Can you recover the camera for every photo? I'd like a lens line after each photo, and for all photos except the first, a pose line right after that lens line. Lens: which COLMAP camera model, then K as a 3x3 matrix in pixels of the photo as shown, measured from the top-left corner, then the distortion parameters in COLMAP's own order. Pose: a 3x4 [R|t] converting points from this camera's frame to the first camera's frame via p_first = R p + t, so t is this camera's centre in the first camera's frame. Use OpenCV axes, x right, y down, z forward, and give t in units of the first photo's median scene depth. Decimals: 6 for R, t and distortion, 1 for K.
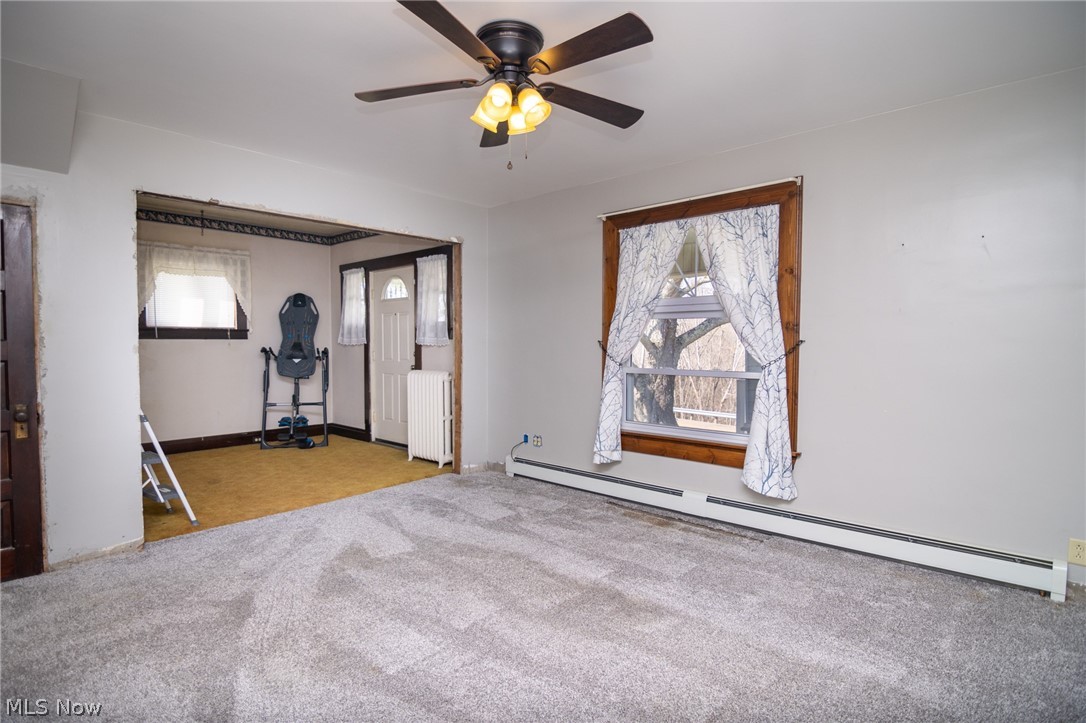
lens RADIAL K [[556.6, 0, 545.9], [0, 556.6, 369.2], [0, 0, 1]] dist [-0.003696, -0.003413]
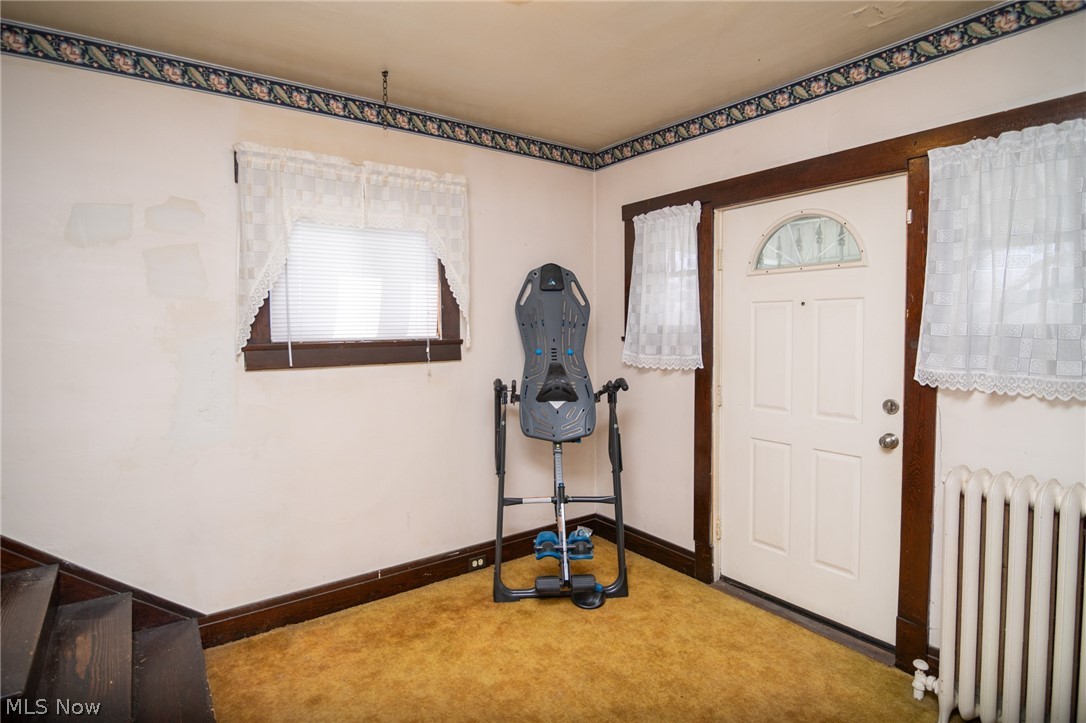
lens RADIAL K [[556.6, 0, 538.3], [0, 556.6, 355.8], [0, 0, 1]] dist [-0.003696, -0.003413]
pose [[0.979164, 0.002674, -0.203051, -0.367817], [-0.001147, 0.999970, 0.007637, -0.060765], [0.203066, -0.007245, 0.979138, 0.532526]]
